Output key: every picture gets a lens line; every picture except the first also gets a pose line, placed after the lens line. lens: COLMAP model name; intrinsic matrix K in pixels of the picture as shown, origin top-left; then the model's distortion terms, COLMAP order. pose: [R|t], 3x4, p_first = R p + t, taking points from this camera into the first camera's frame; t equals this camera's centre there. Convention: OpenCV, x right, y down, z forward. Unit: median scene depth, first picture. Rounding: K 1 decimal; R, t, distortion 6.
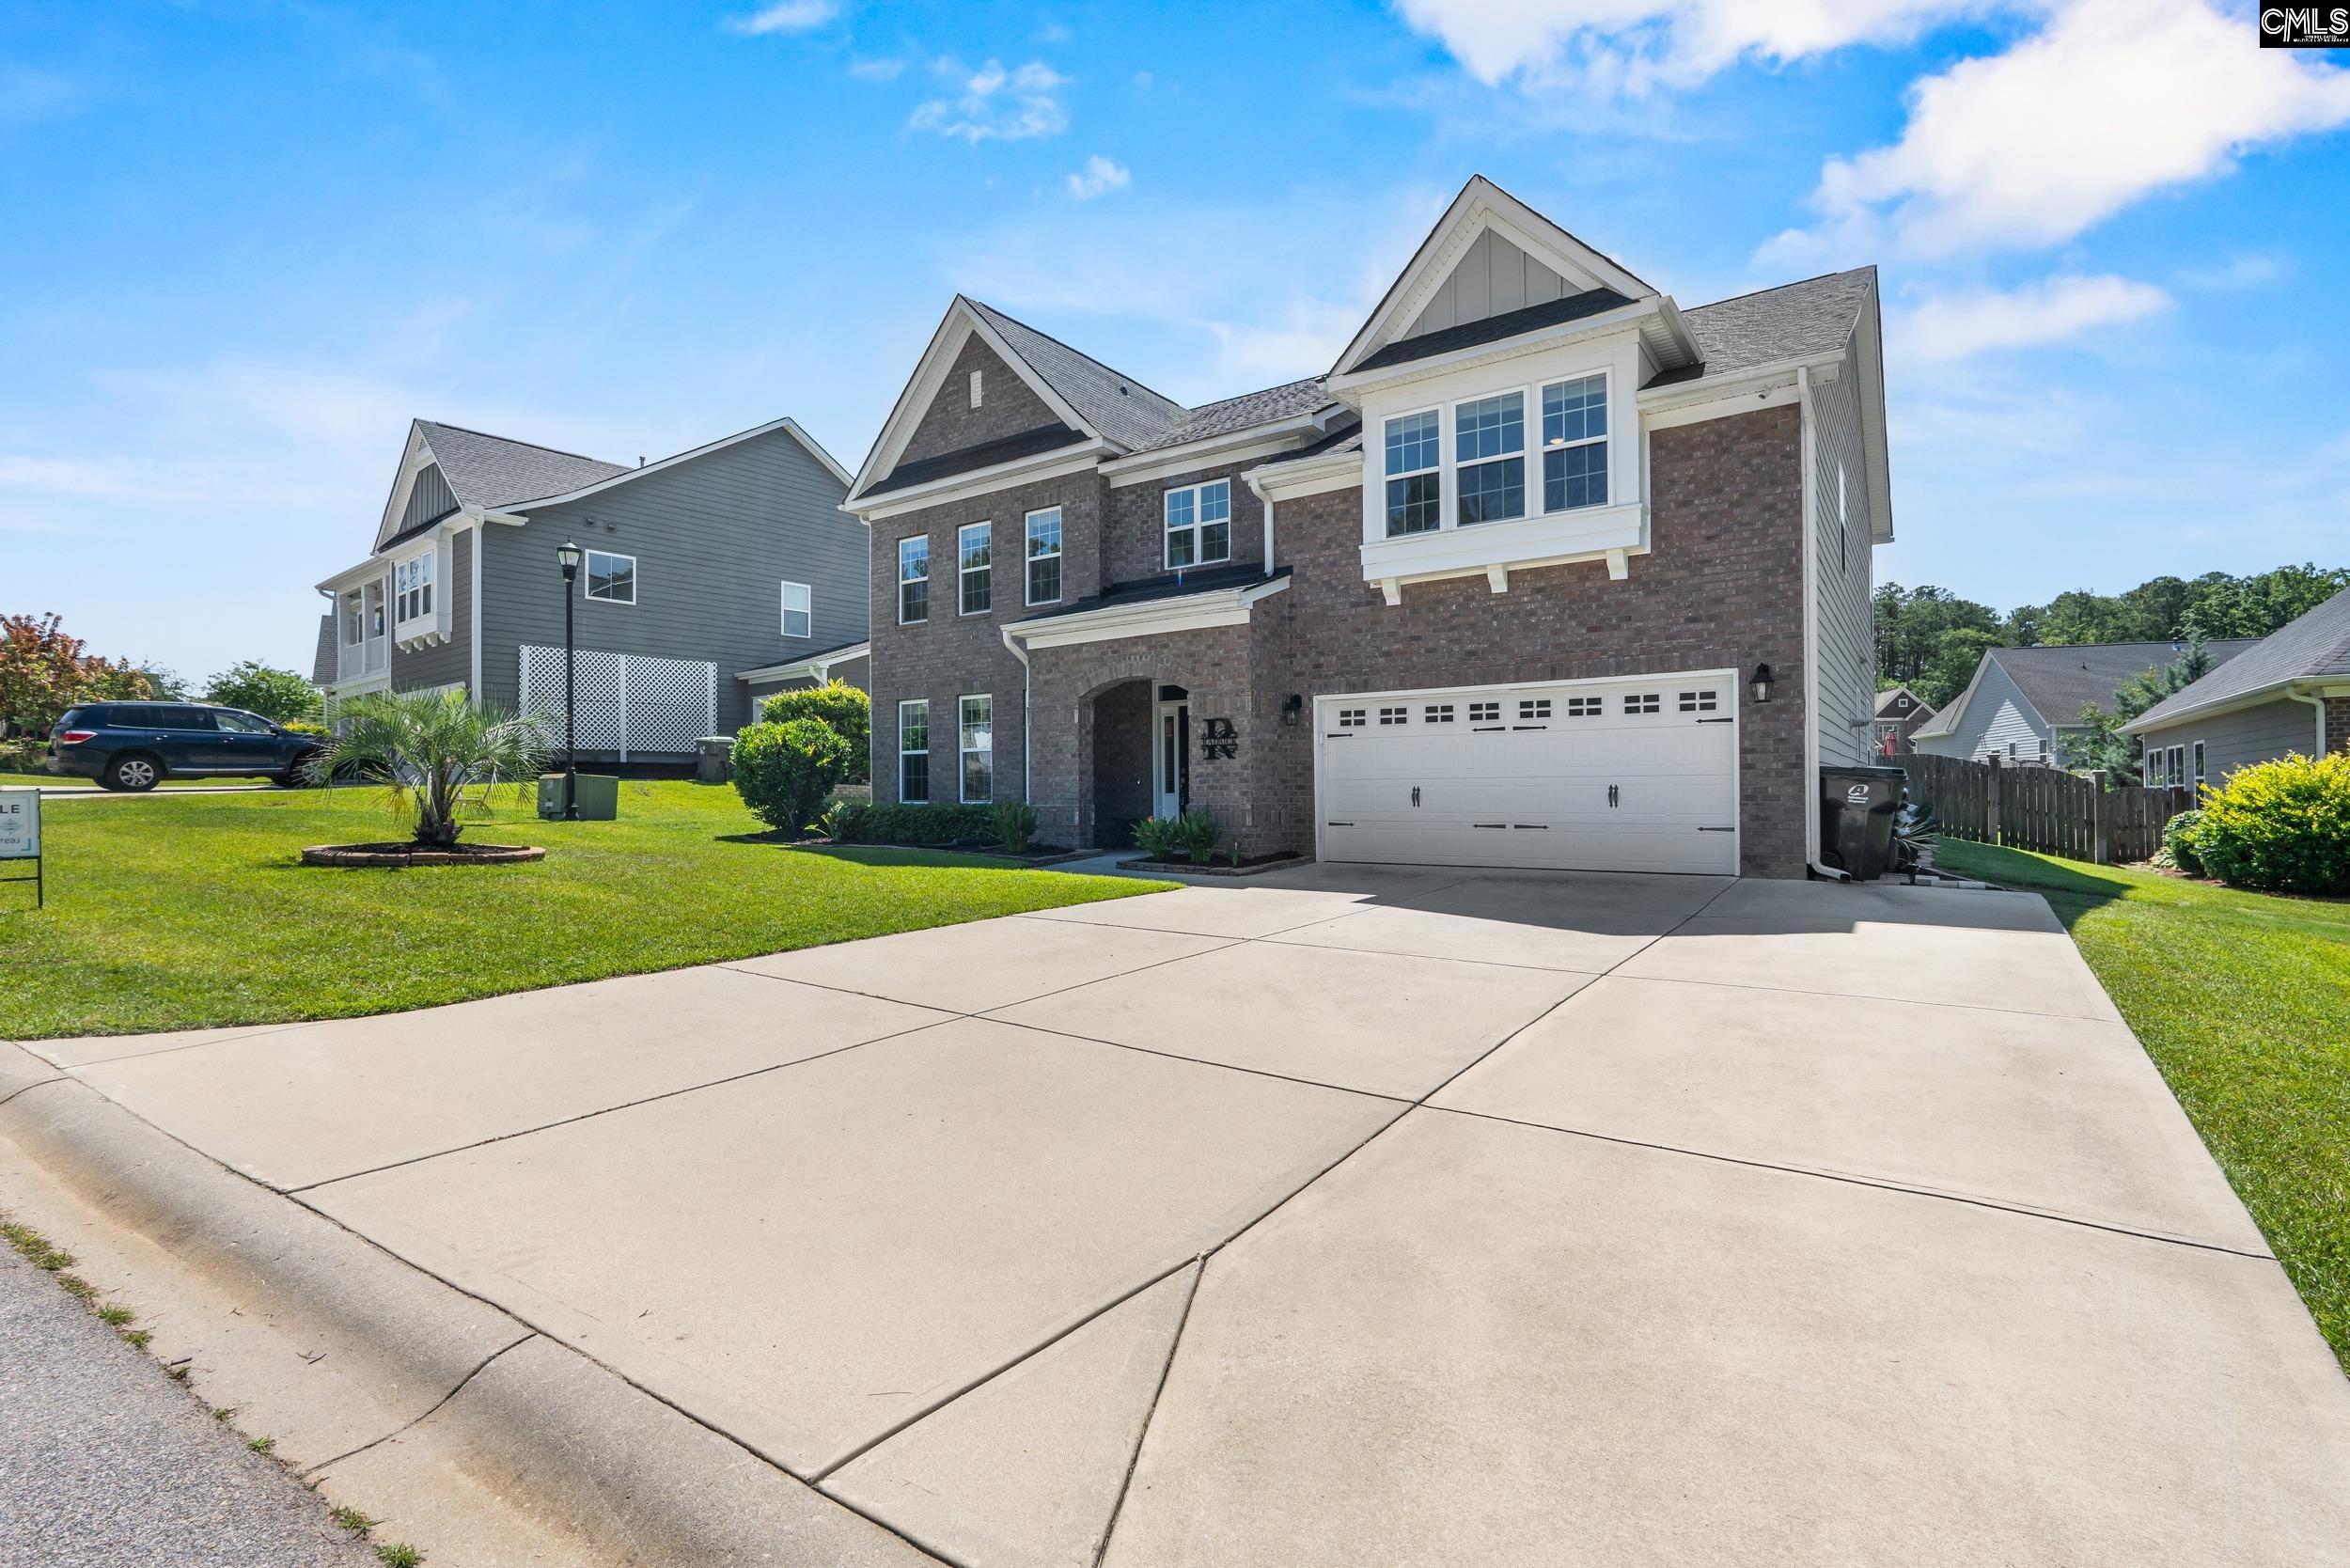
lens RADIAL K [[1090.6, 0, 1180.5], [0, 1090.6, 790.8], [0, 0, 1]] dist [-0.007514, 0.000970]
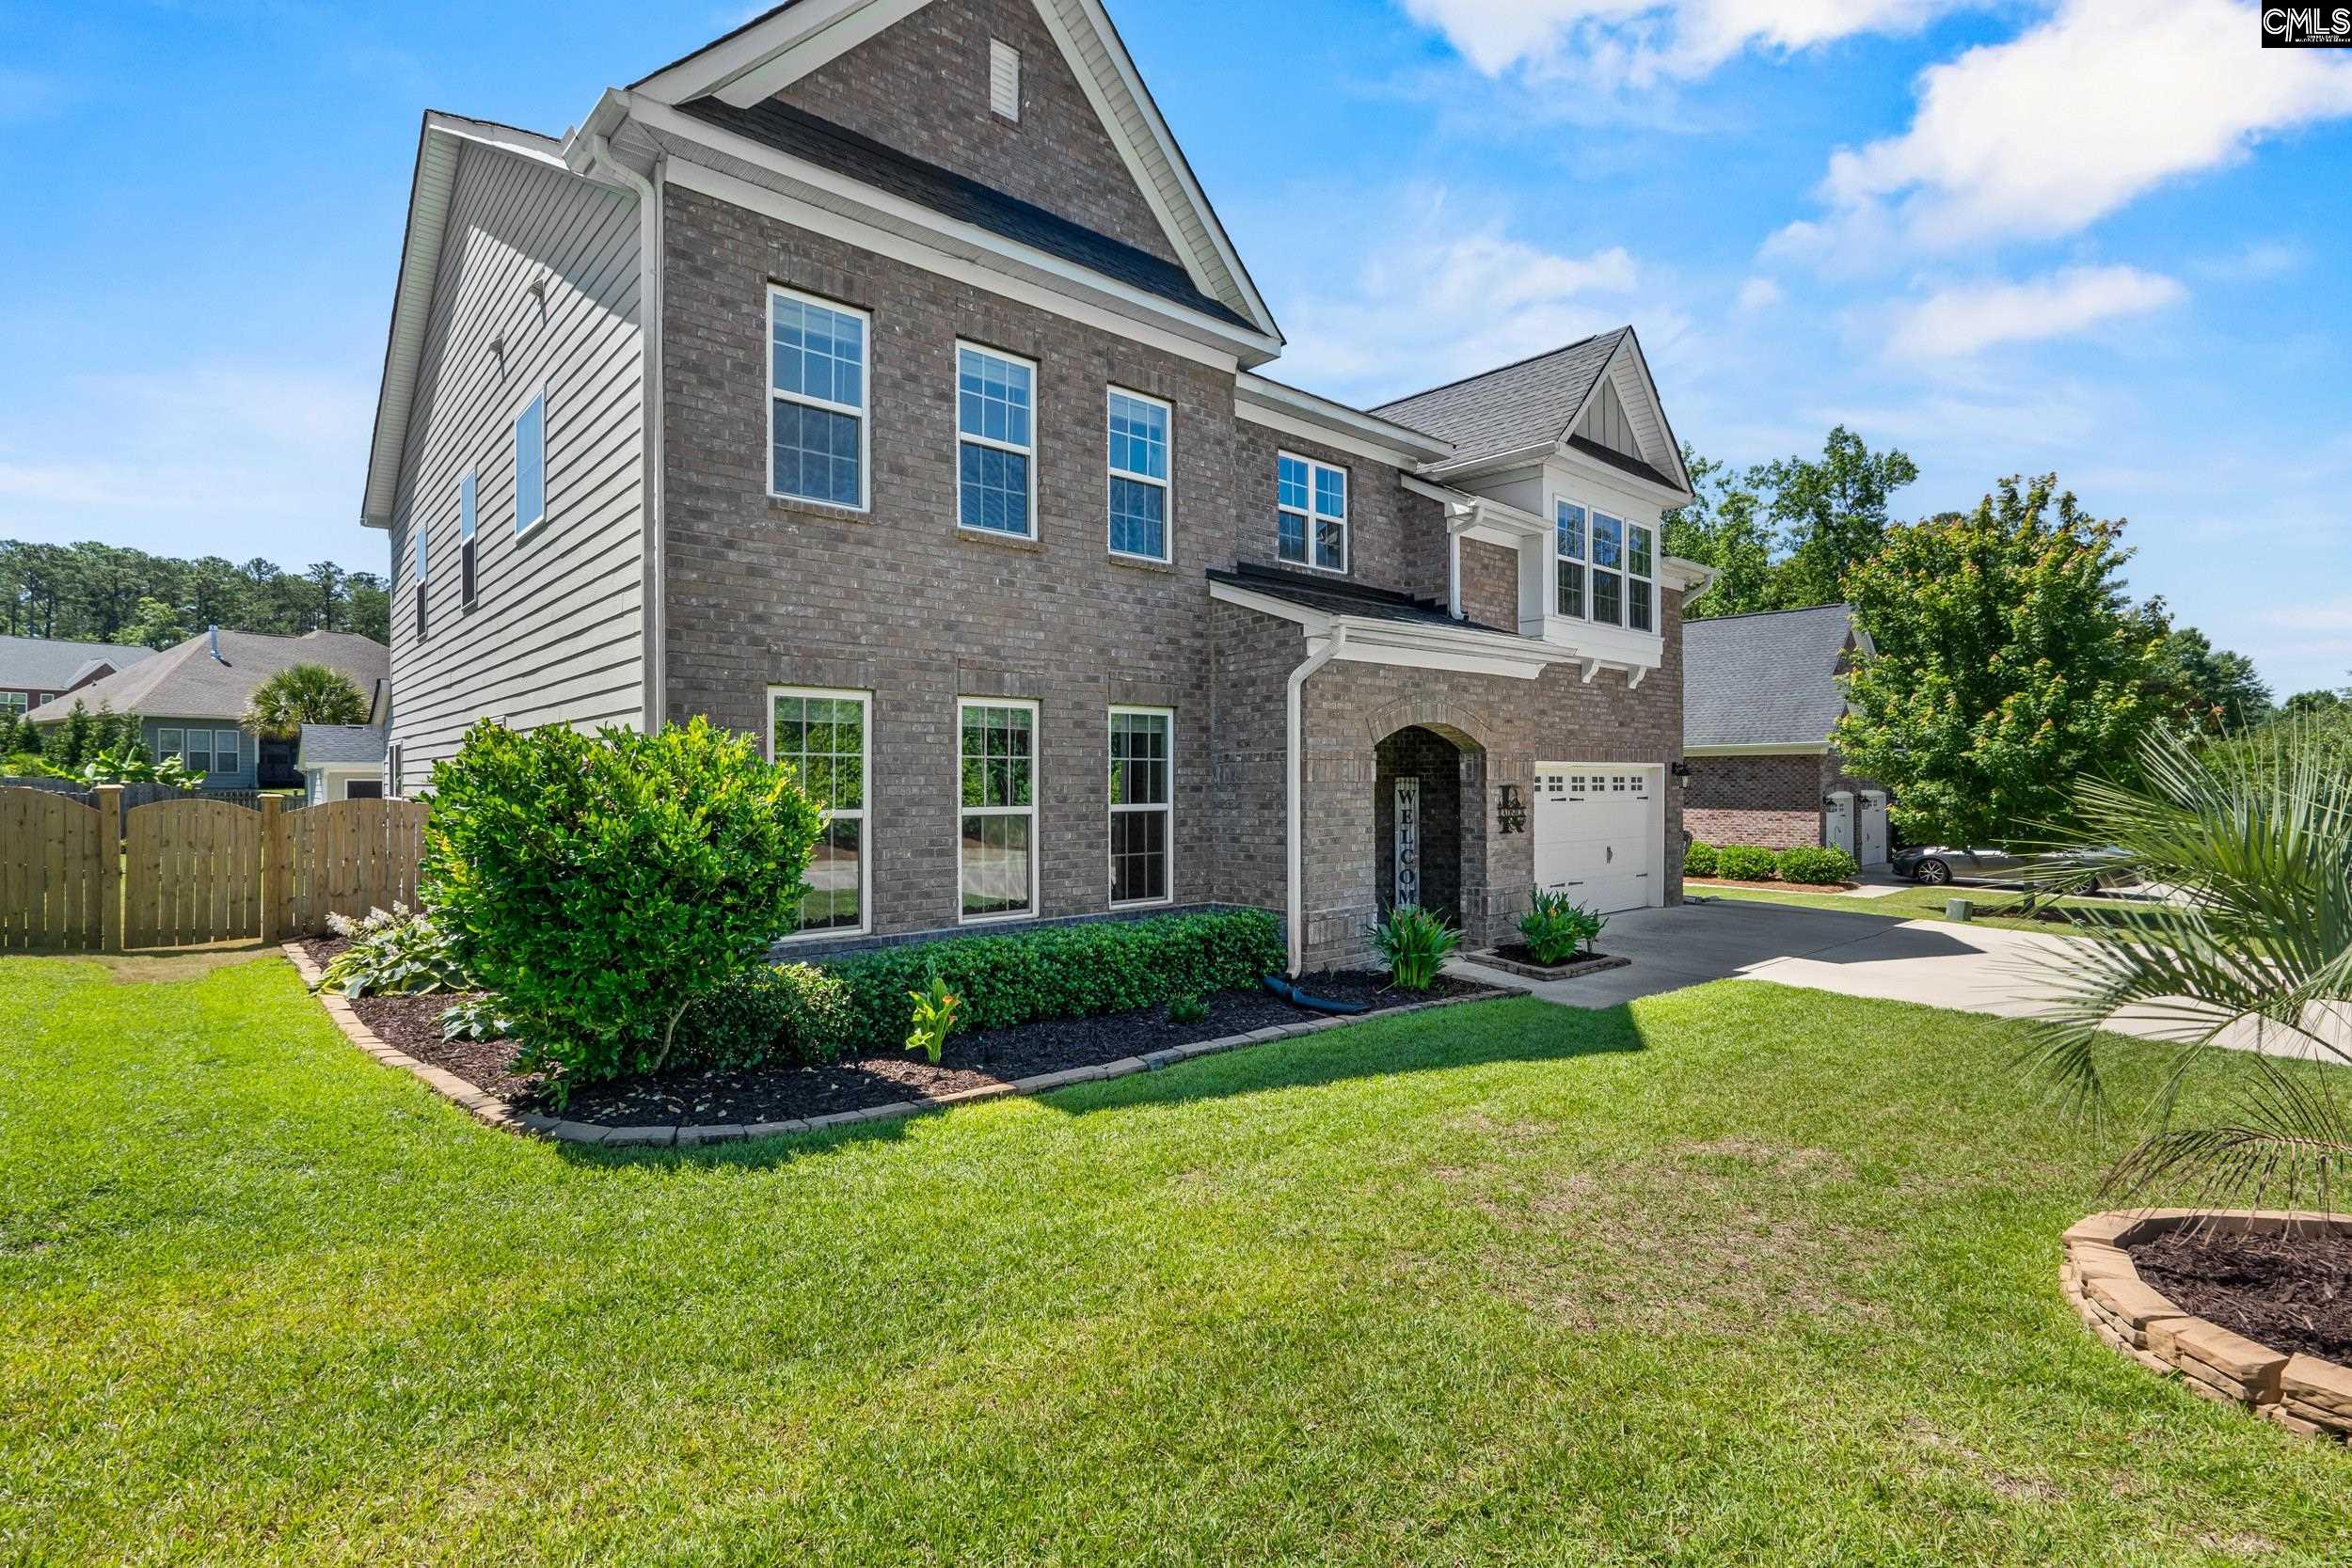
lens RADIAL K [[1091.4, 0, 1180.7], [0, 1091.4, 781.8], [0, 0, 1]] dist [-0.007514, 0.000970]
pose [[0.220554, 0.005157, 0.975361, -0.748252], [-0.004977, 0.999979, -0.004162, -0.056530], [-0.975362, -0.003936, 0.220575, 0.934970]]
